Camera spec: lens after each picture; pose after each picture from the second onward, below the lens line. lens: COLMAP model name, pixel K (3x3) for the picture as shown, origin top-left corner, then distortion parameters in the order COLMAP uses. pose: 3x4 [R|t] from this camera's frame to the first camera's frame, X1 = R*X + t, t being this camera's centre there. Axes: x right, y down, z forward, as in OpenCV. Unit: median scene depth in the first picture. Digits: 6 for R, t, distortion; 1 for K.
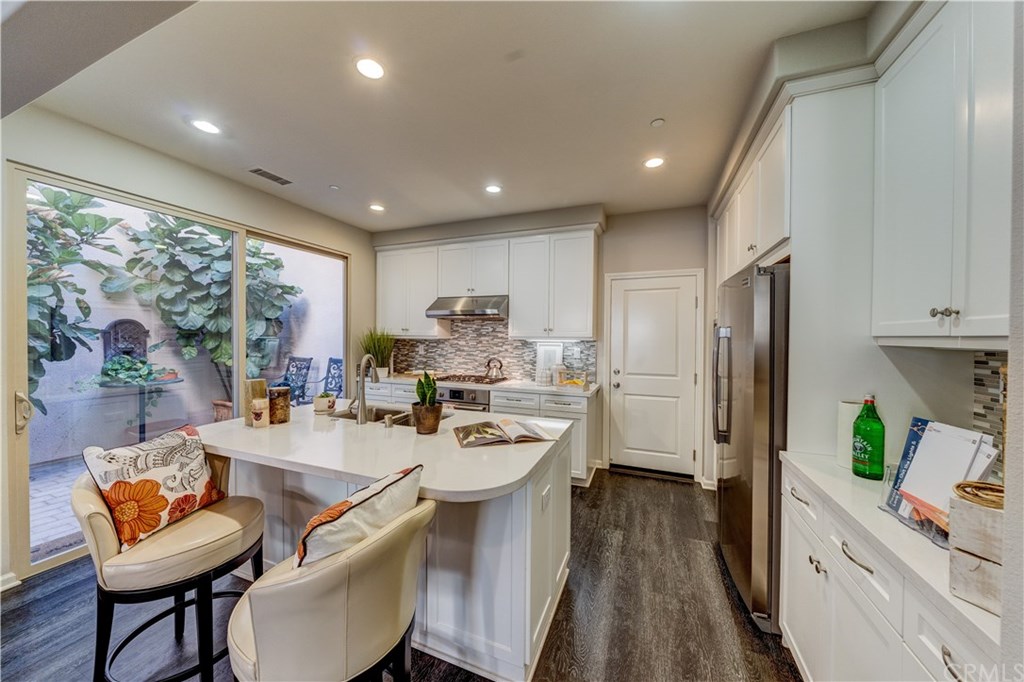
lens RADIAL K [[350.7, 0, 511.4], [0, 350.7, 339.8], [0, 0, 1]] dist [-0.005174, 0.000323]
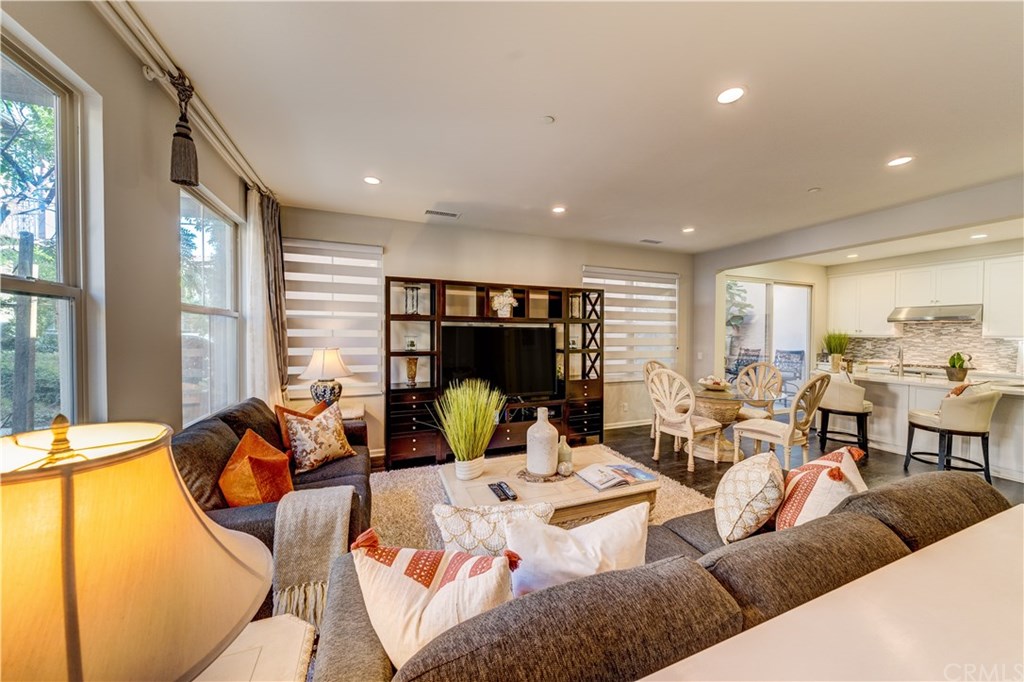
lens RADIAL K [[350.7, 0, 513.3], [0, 350.7, 338.3], [0, 0, 1]] dist [-0.005174, 0.000323]
pose [[0.685065, 0.006896, -0.728449, -0.272405], [-0.006318, 0.999974, 0.003524, 0.006253], [0.728454, 0.002189, 0.685091, -1.203028]]
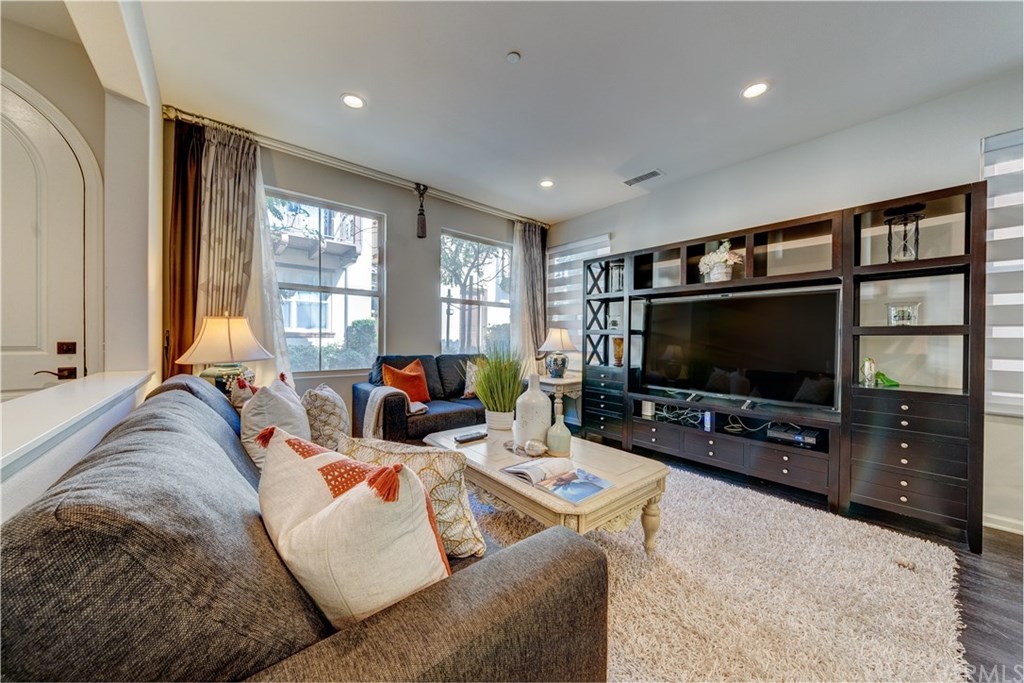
lens RADIAL K [[350.7, 0, 514.6], [0, 350.7, 342.4], [0, 0, 1]] dist [-0.005174, 0.000323]
pose [[-0.469461, -0.004906, -0.882939, -0.192859], [-0.022511, 0.999726, 0.006414, 0.082161], [0.882666, 0.022887, -0.469443, -0.502657]]
